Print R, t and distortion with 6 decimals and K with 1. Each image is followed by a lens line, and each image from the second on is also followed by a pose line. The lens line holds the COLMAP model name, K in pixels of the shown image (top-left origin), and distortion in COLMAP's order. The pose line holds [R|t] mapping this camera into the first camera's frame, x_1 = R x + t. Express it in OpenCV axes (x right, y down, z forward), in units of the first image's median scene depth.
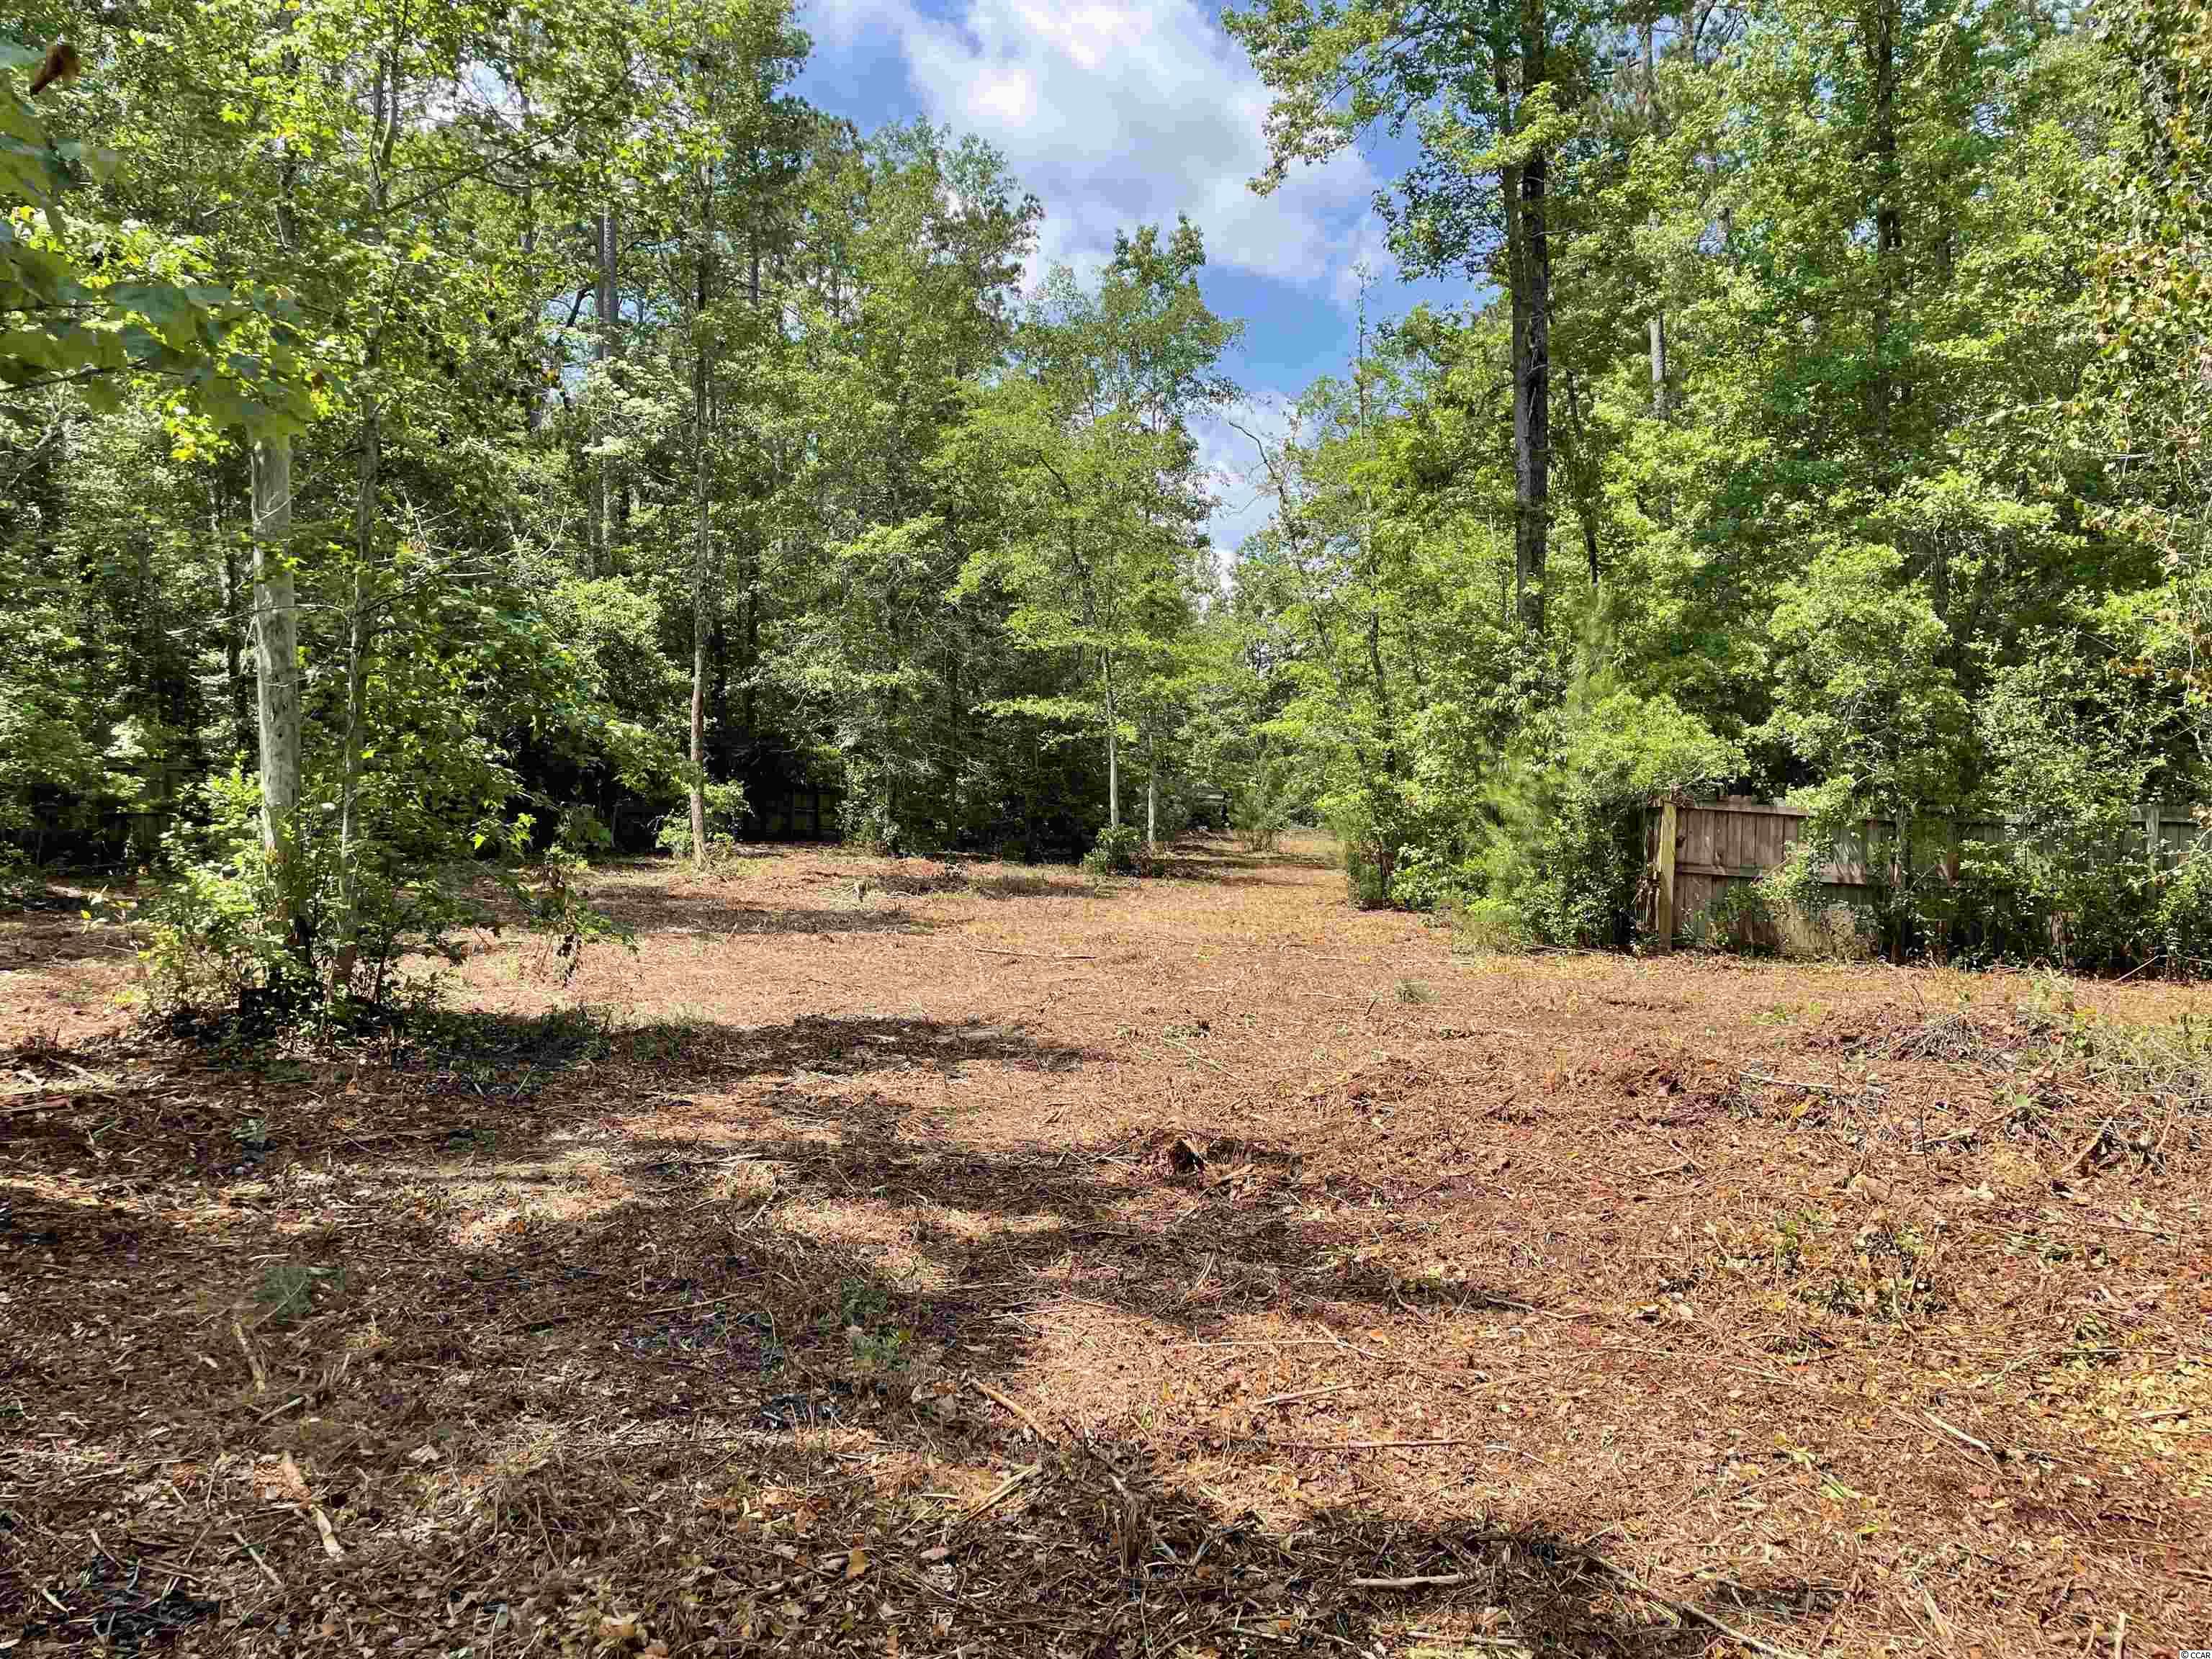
lens RADIAL K [[1666.7, 0, 1121.5], [0, 1666.7, 817.4], [0, 0, 1]] dist [0.100544, -0.135509]
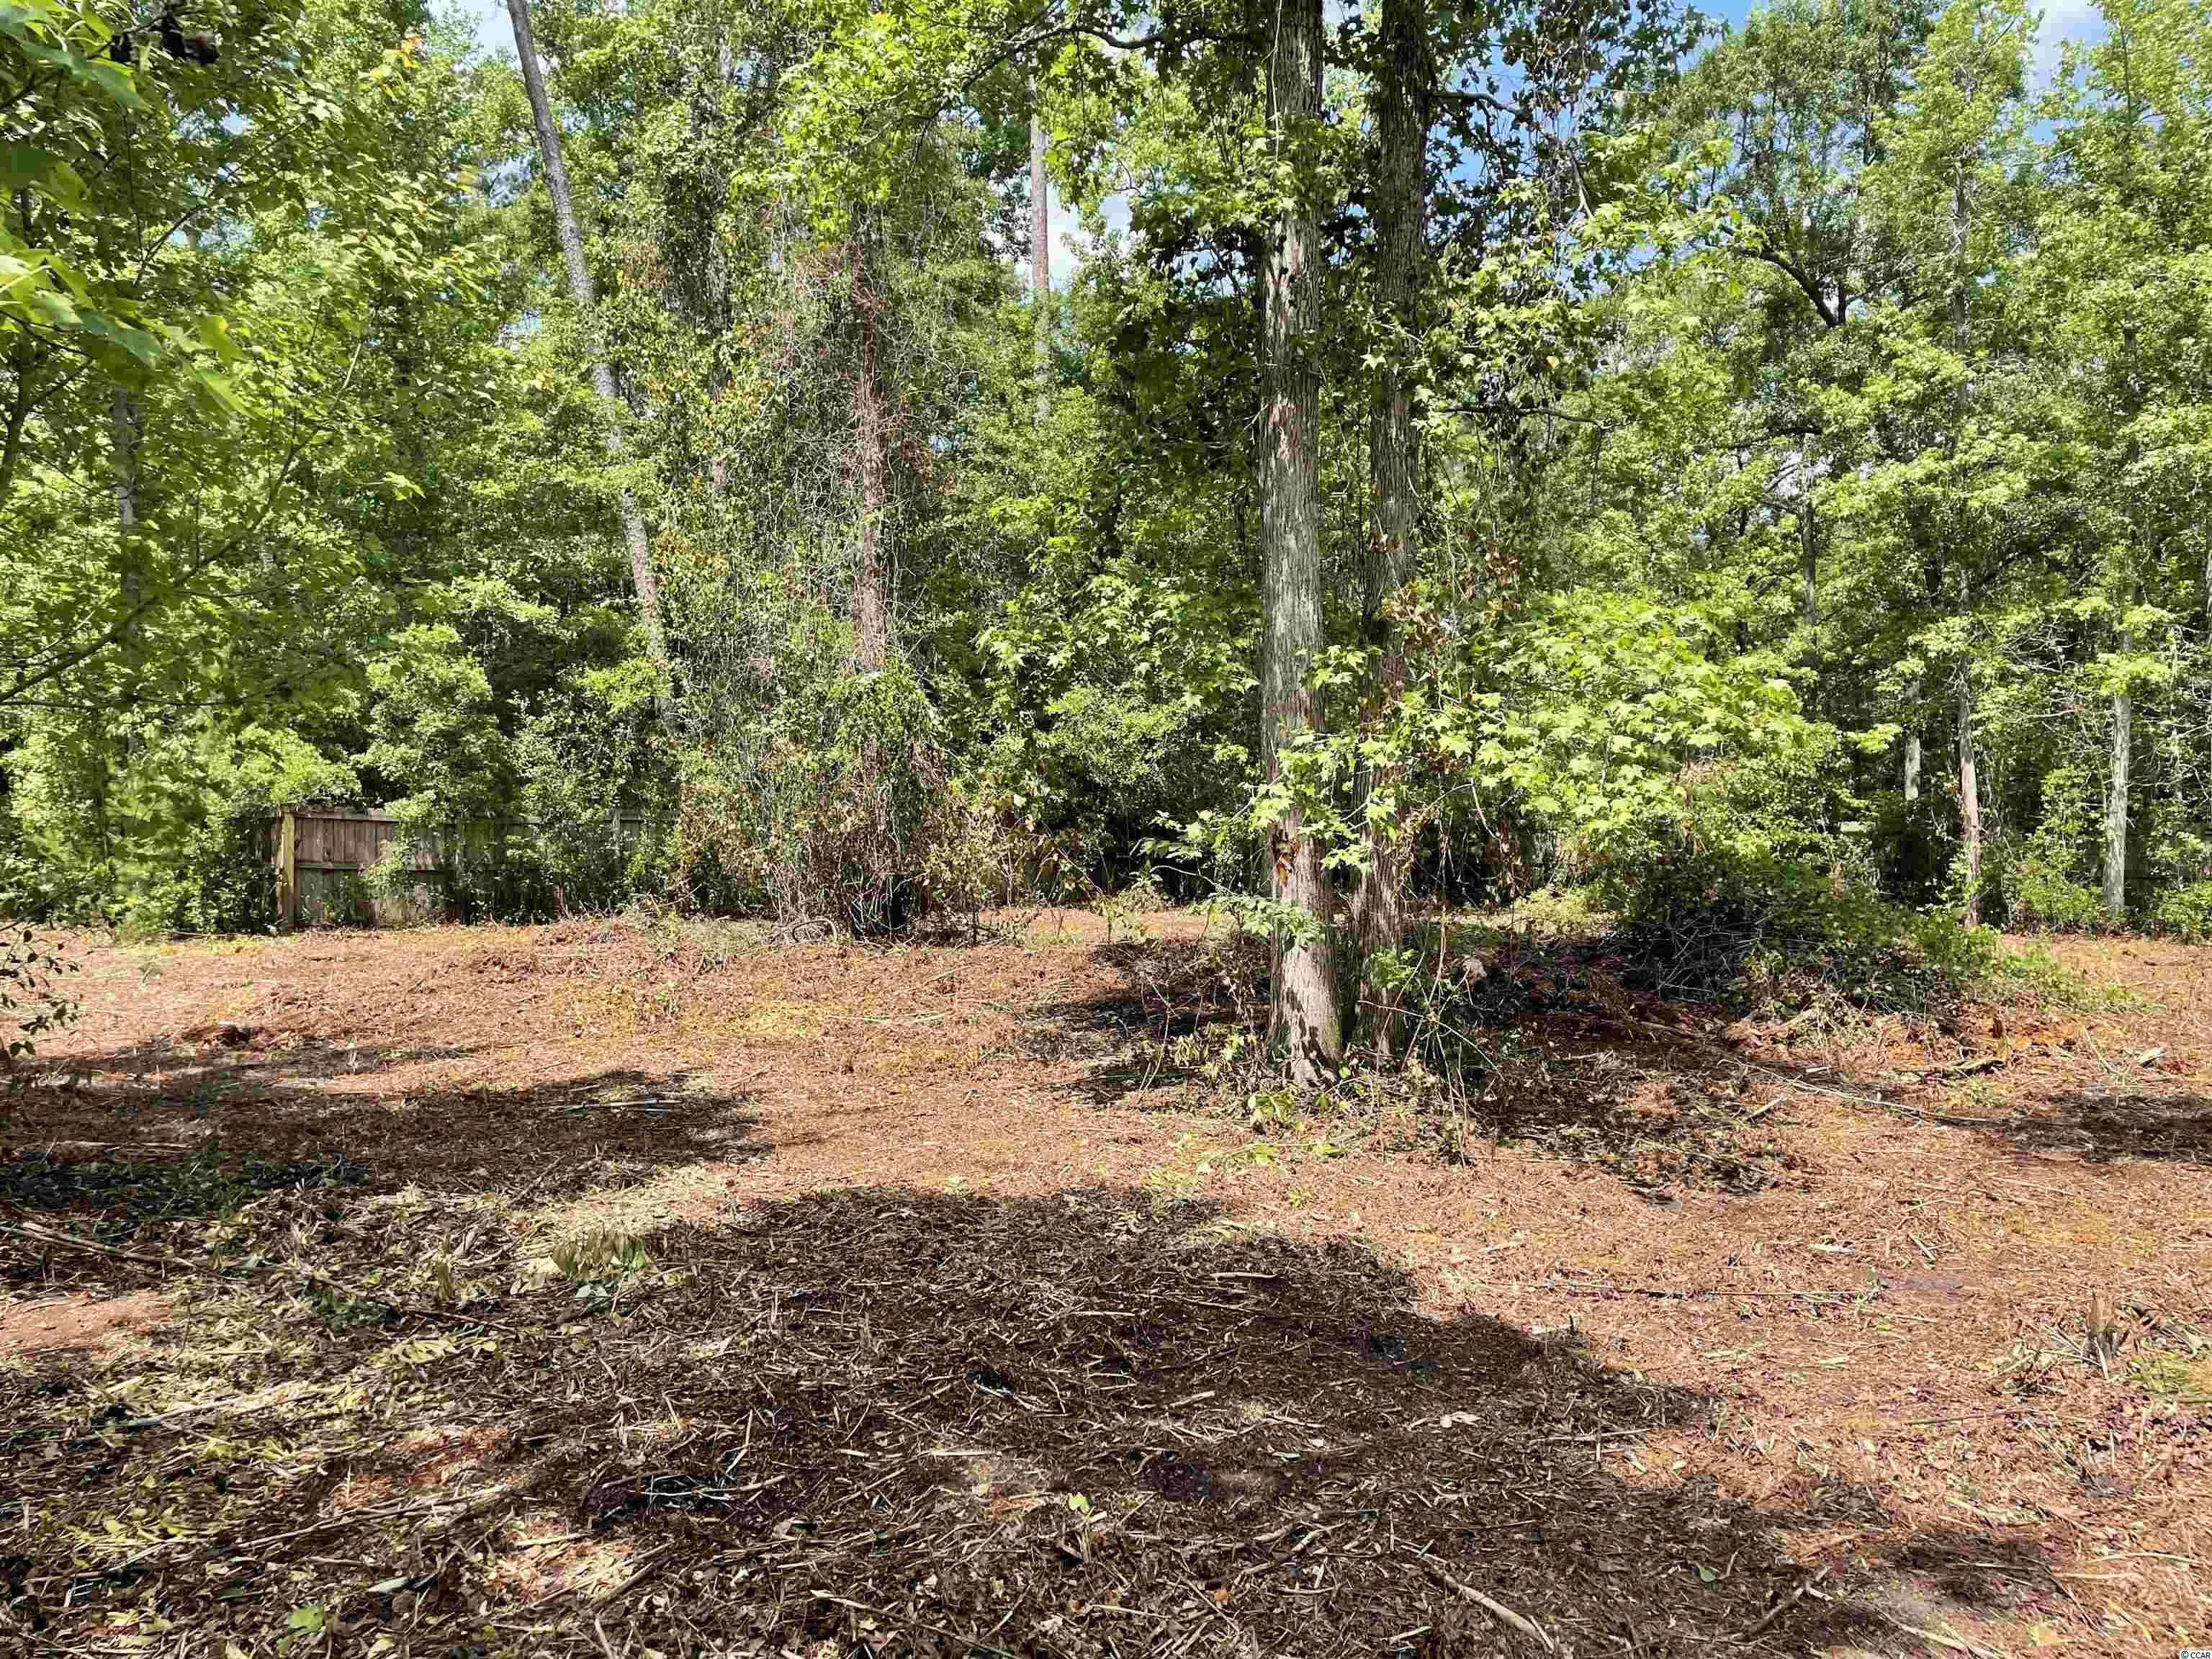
lens RADIAL K [[1666.7, 0, 1121.5], [0, 1666.7, 817.4], [0, 0, 1]] dist [0.100544, -0.135509]
pose [[0.620430, -0.021168, 0.783976, -0.190219], [0.023033, 0.999696, 0.008765, -0.001581], [-0.783923, 0.012620, 0.620729, -0.188826]]
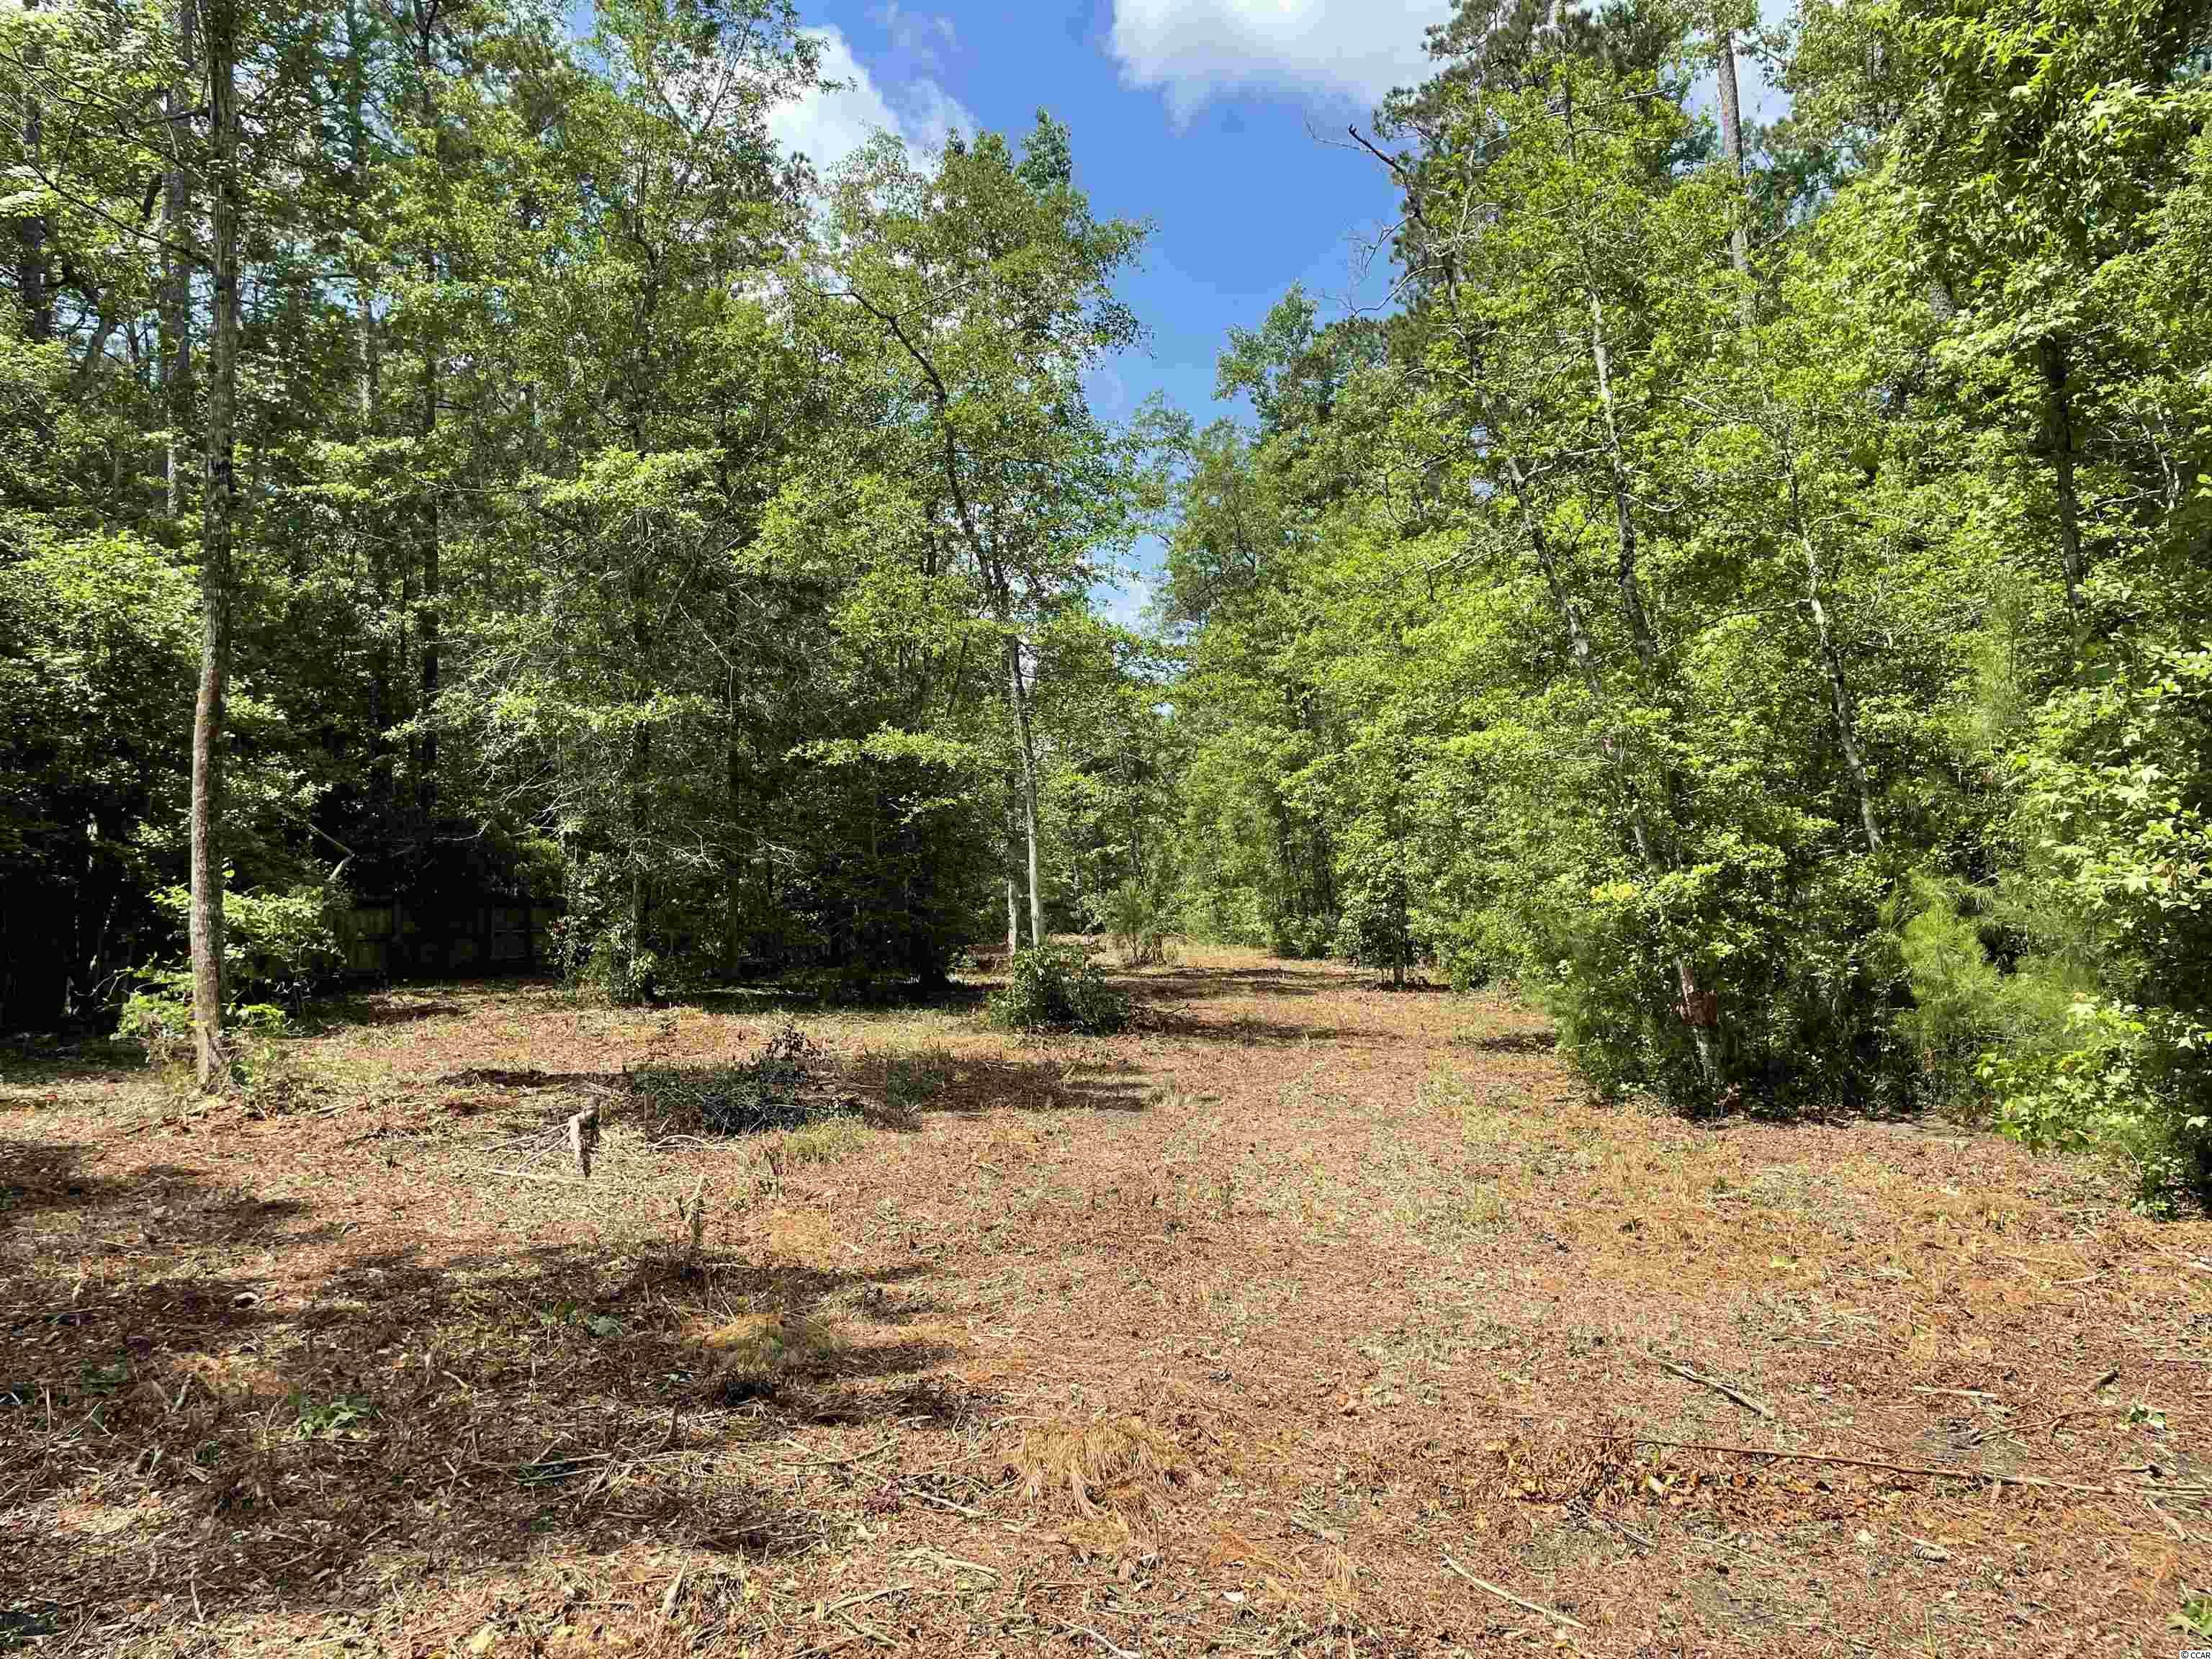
lens RADIAL K [[1572.7, 0, 1106.0], [0, 1572.7, 829.5], [0, 0, 1]] dist [0.025097, -0.002048]
pose [[0.987072, -0.021896, 0.158777, -0.080542], [0.030458, 0.998198, -0.051695, -0.007943], [-0.157359, 0.055863, 0.985960, 0.532822]]
